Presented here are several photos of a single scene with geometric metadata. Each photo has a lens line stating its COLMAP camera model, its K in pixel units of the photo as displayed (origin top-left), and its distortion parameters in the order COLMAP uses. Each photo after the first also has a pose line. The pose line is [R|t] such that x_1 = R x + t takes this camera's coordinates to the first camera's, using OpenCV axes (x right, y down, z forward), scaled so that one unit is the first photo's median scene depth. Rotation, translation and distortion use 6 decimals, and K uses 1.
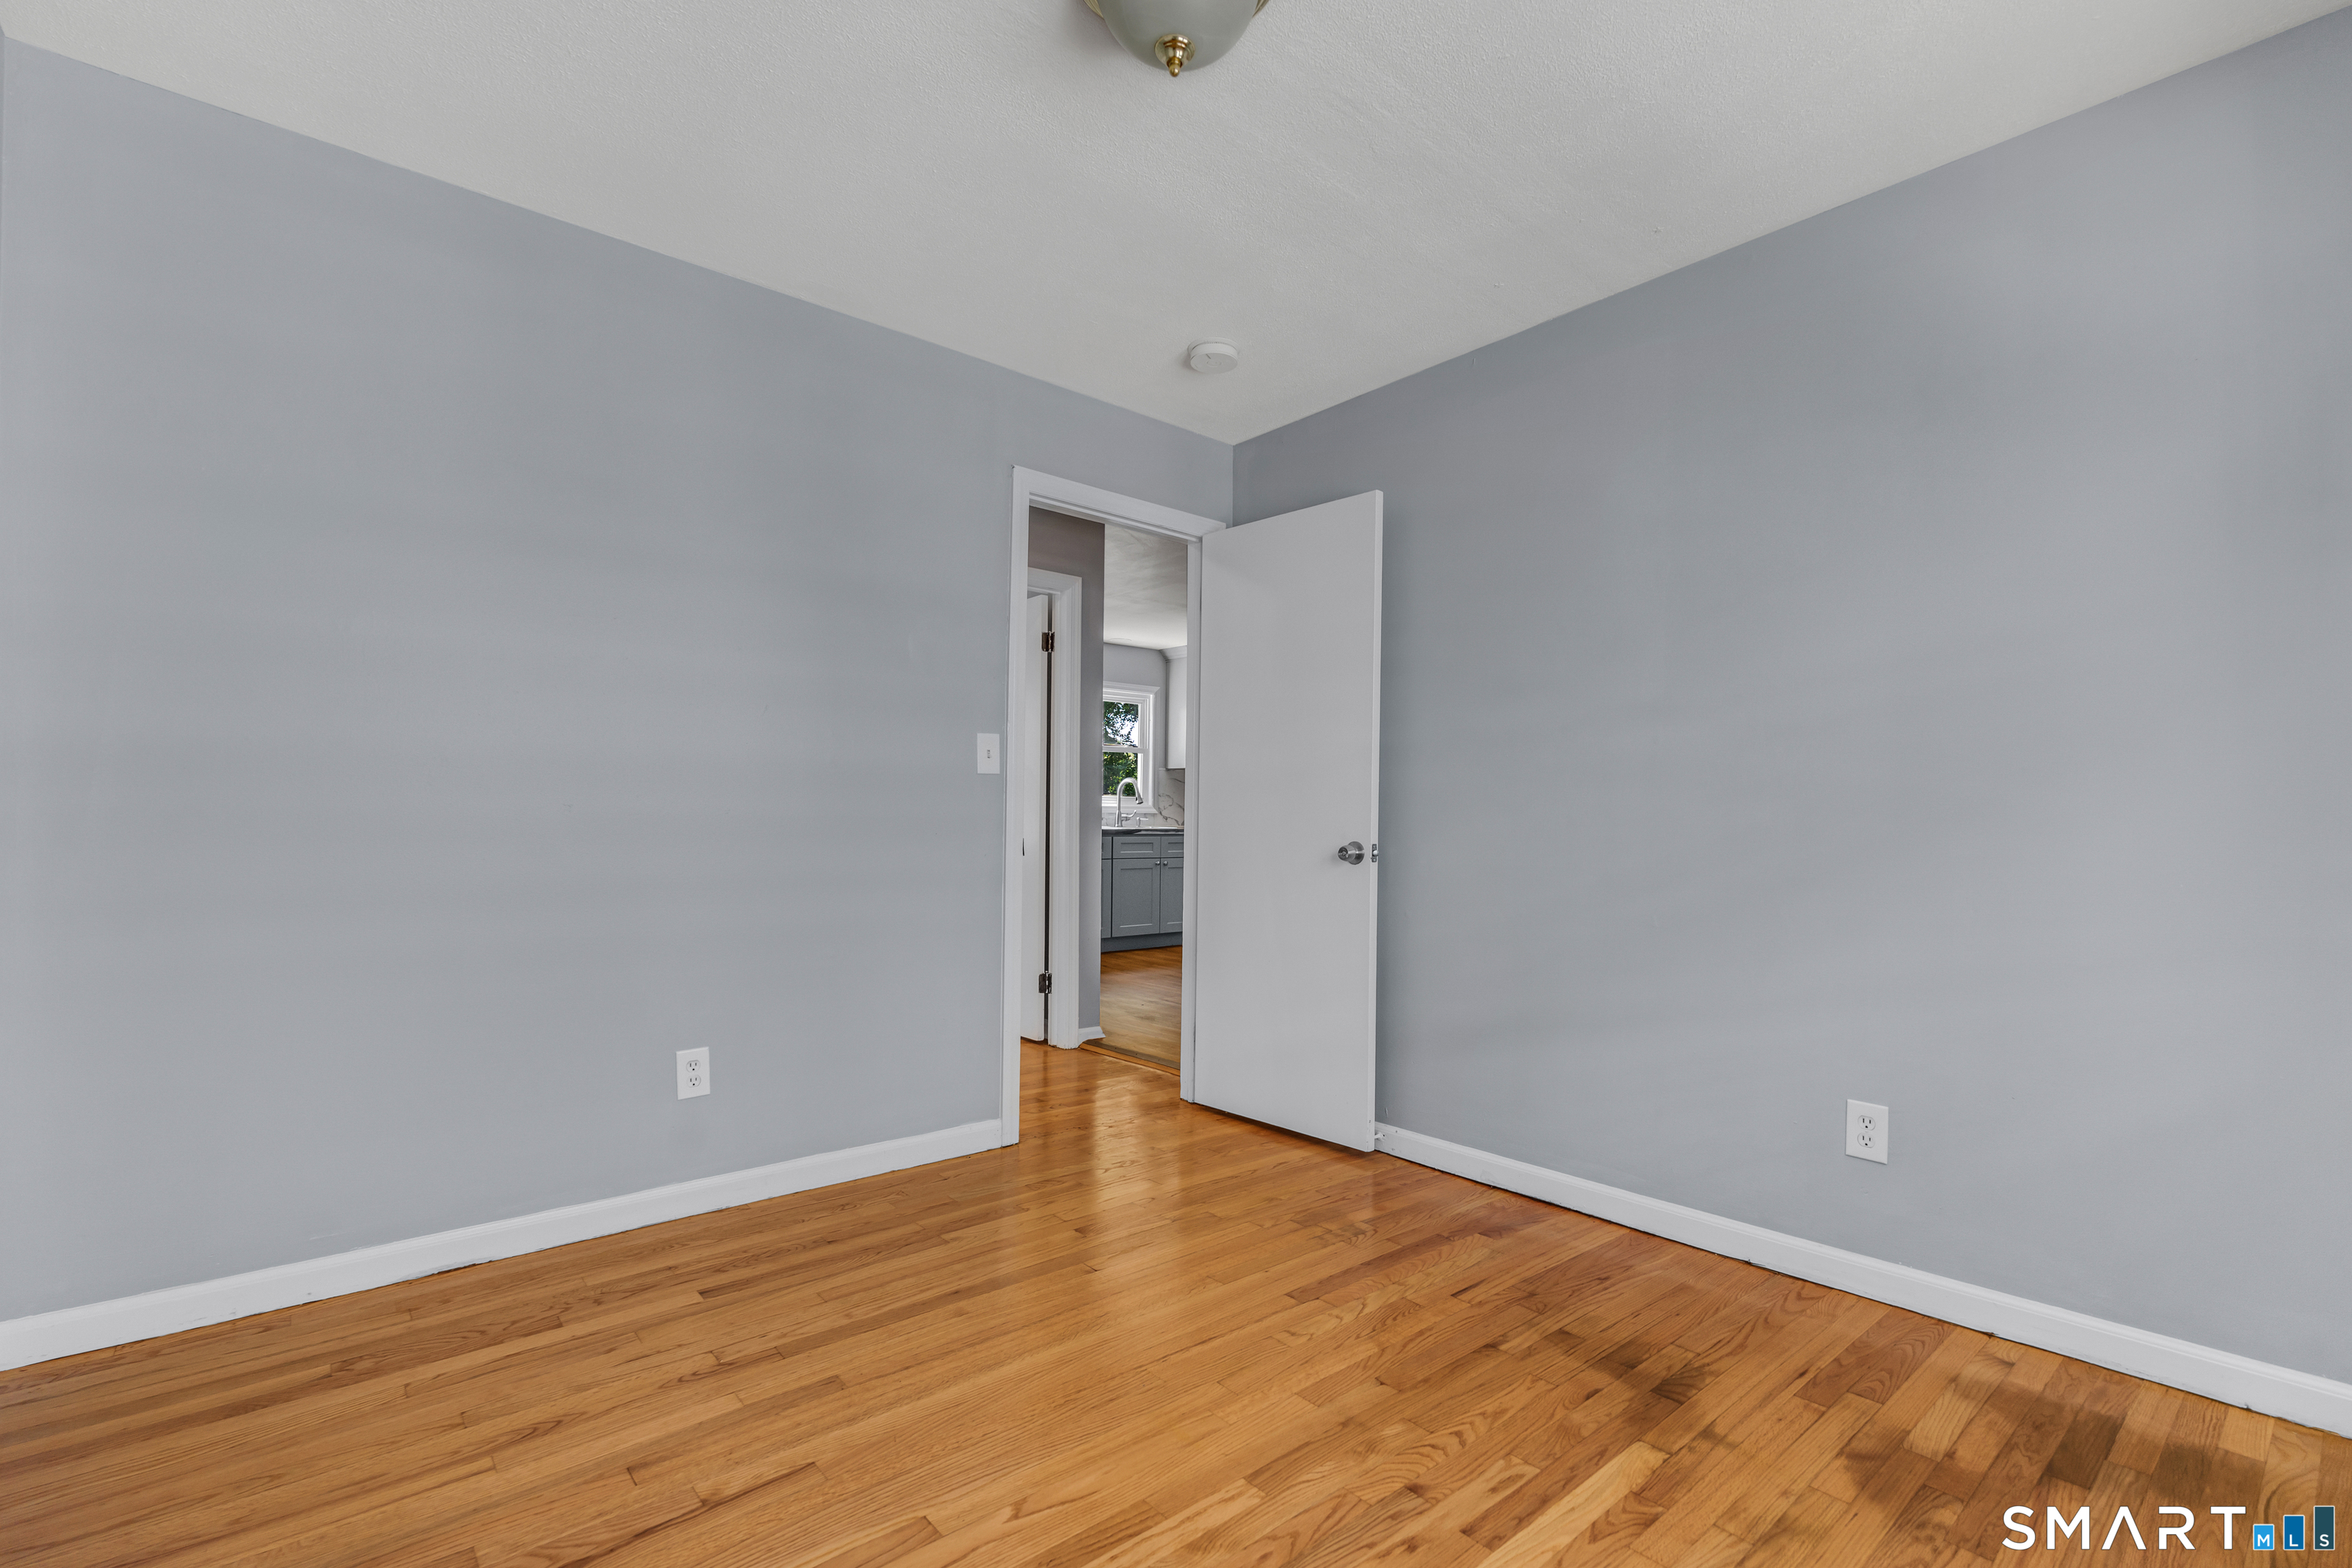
lens RADIAL K [[1057.6, 0, 1173.4], [0, 1057.6, 827.6], [0, 0, 1]] dist [-0.003116, 0.000335]
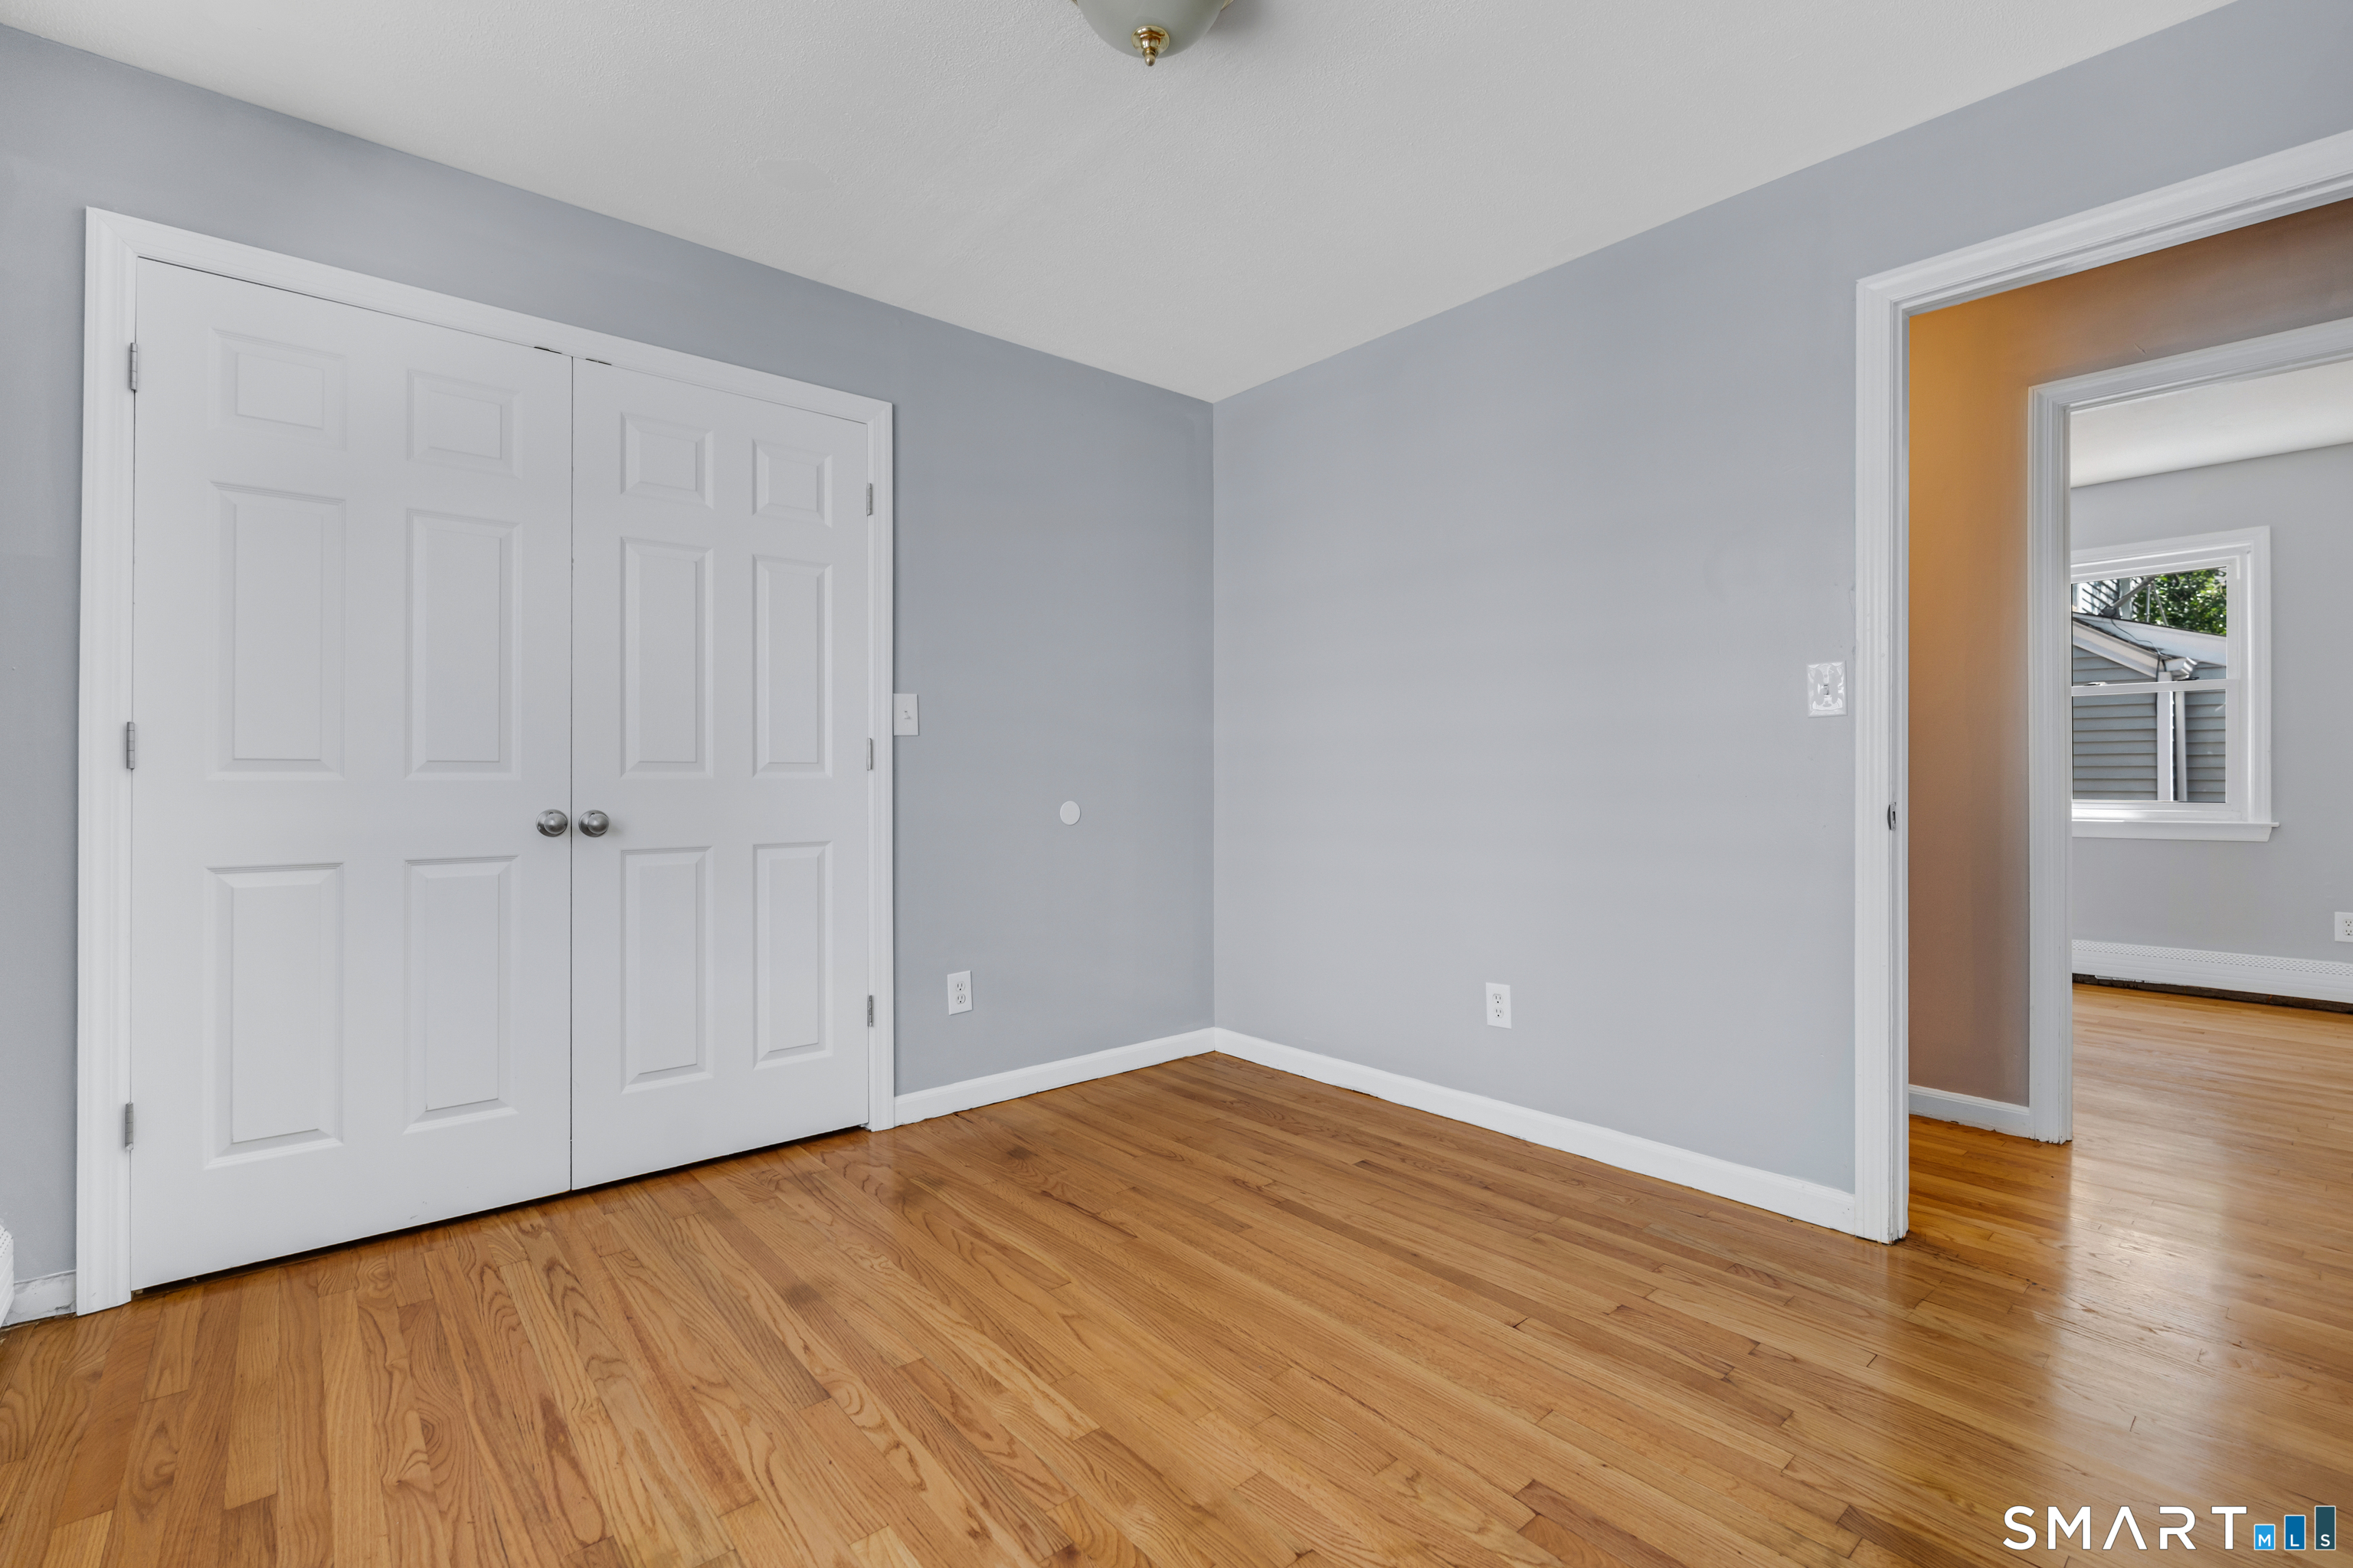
lens RADIAL K [[1036.4, 0, 1186.7], [0, 1036.4, 779.5], [0, 0, 1]] dist [-0.003776, -0.000204]
pose [[0.019234, -0.003585, -0.999809, 0.844771], [-0.006845, 0.999970, -0.003717, -0.003454], [0.999792, 0.006916, 0.019209, 0.840654]]
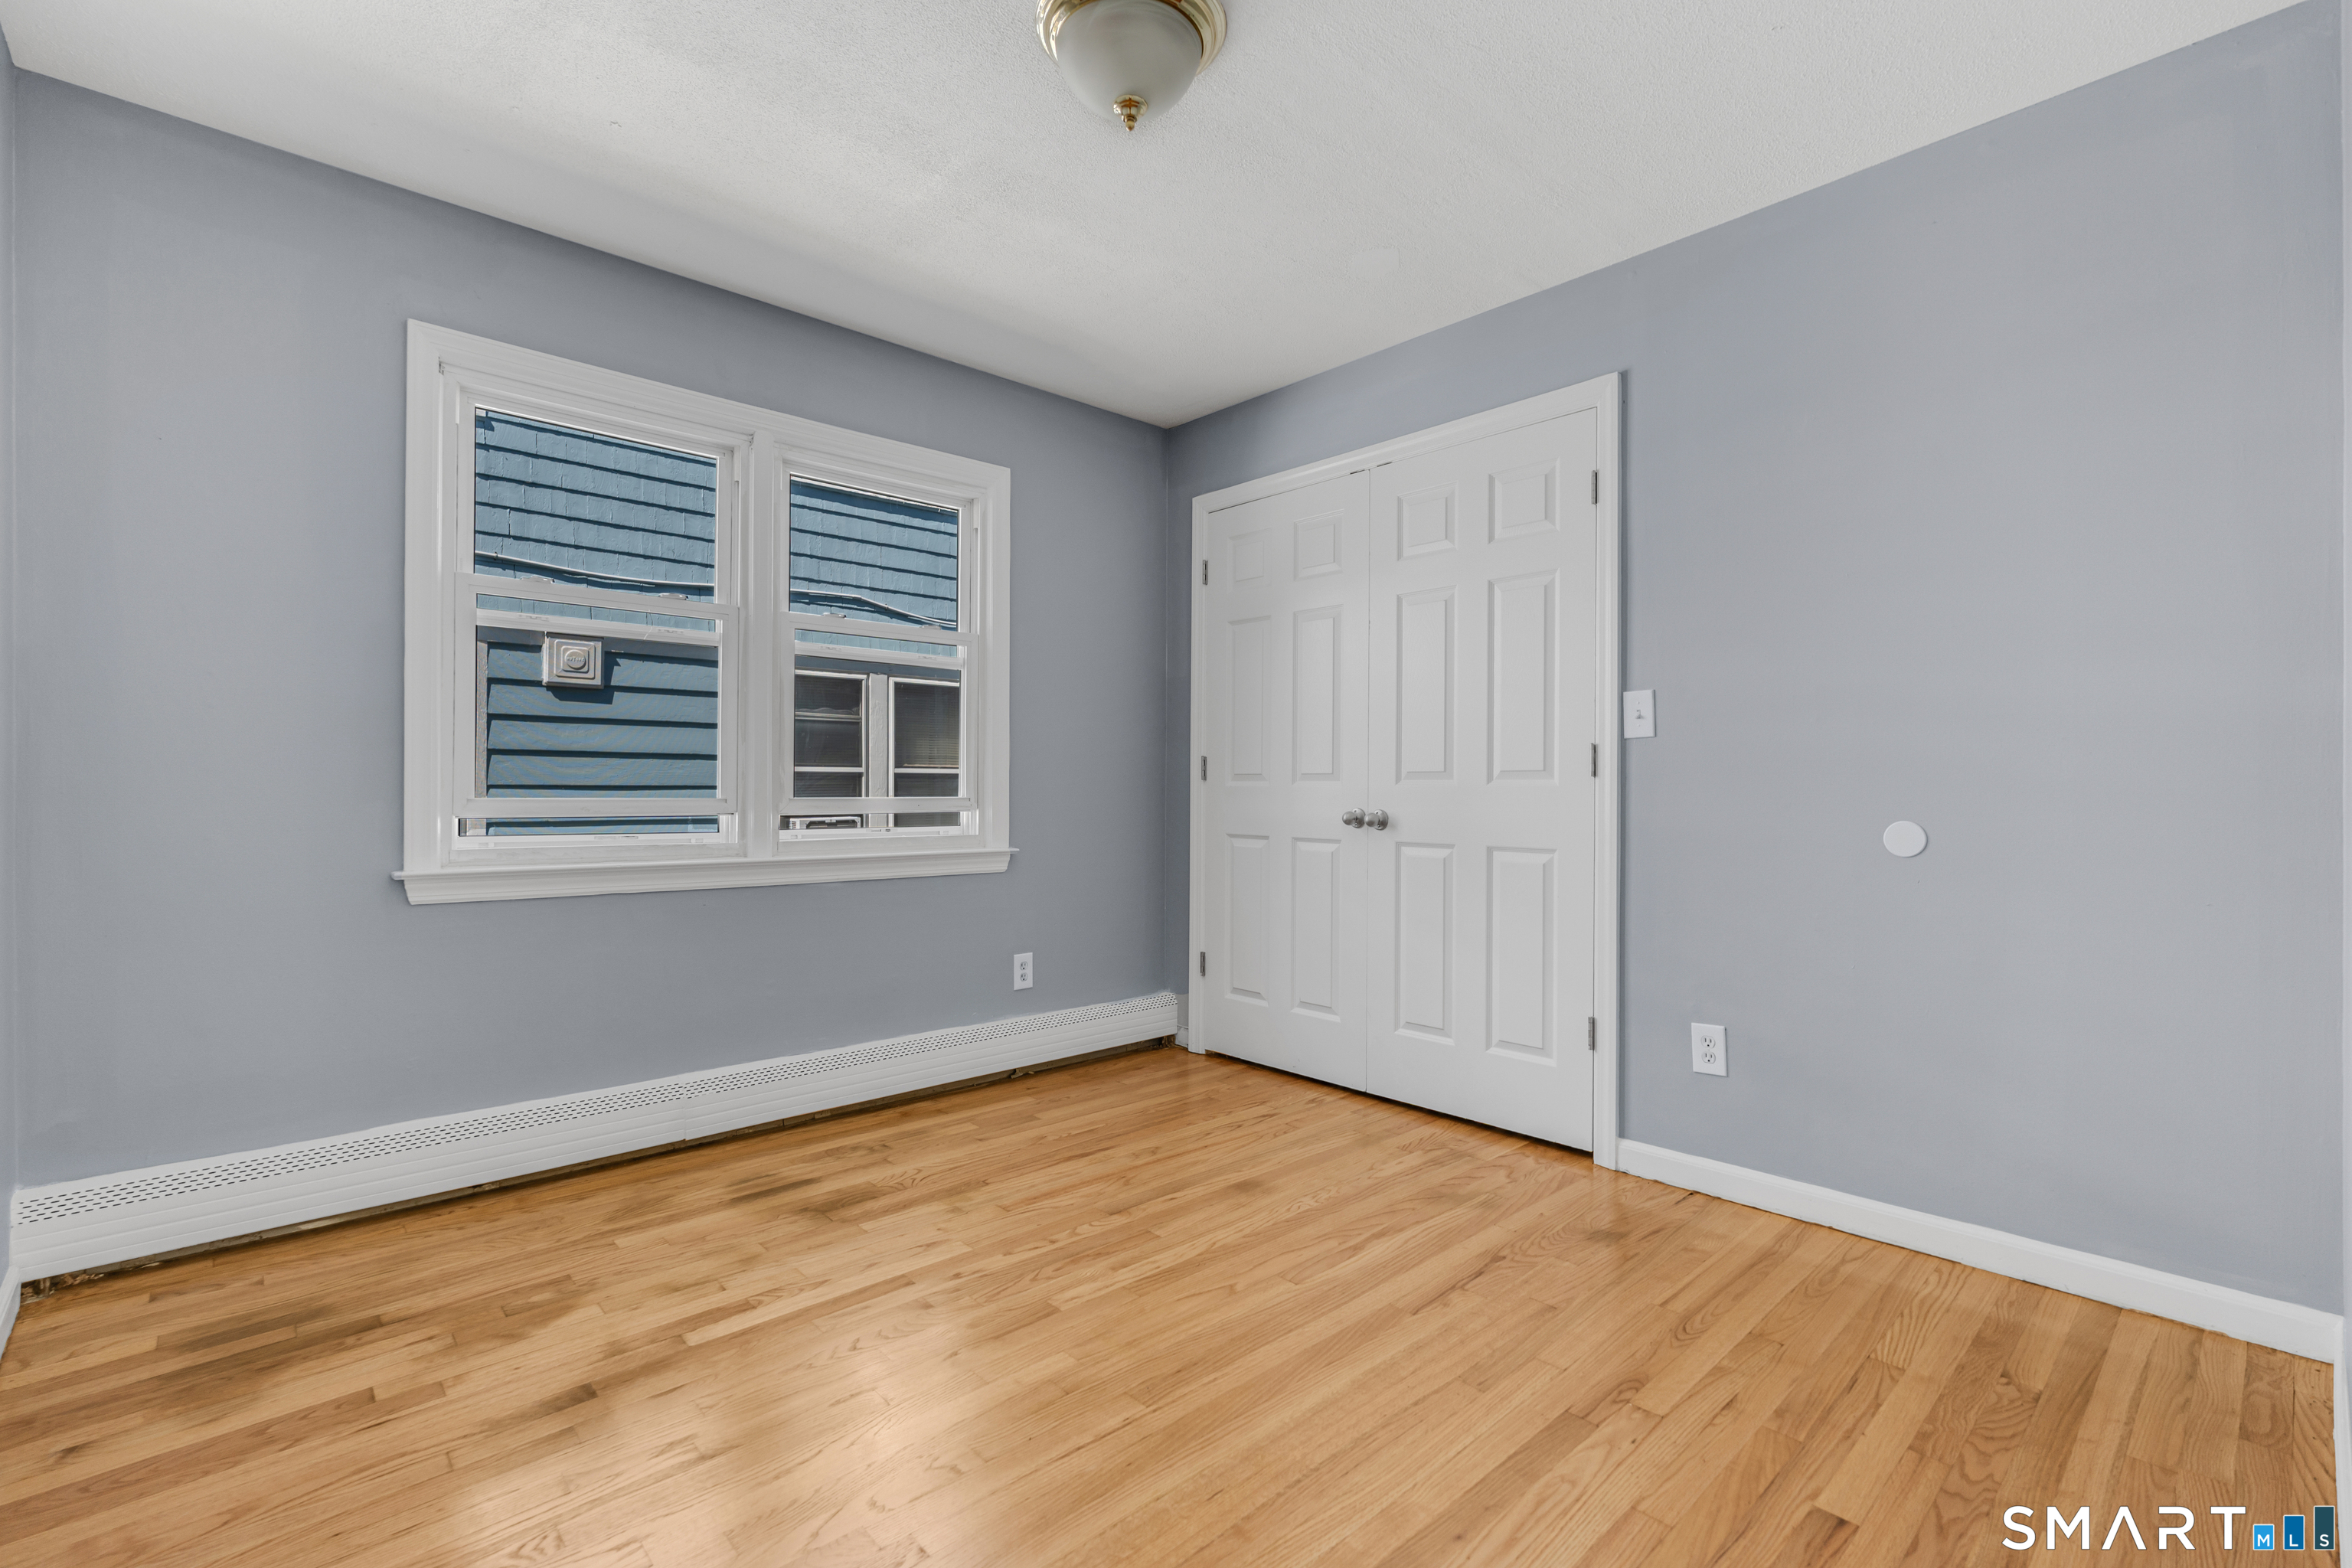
lens RADIAL K [[1057.2, 0, 1186.3], [0, 1057.2, 794.4], [0, 0, 1]] dist [-0.000202, -0.000109]
pose [[-0.998672, -0.009690, -0.050602, -0.010350], [-0.010504, 0.999819, 0.015862, -0.012006], [0.050439, 0.016372, -0.998593, 1.780552]]
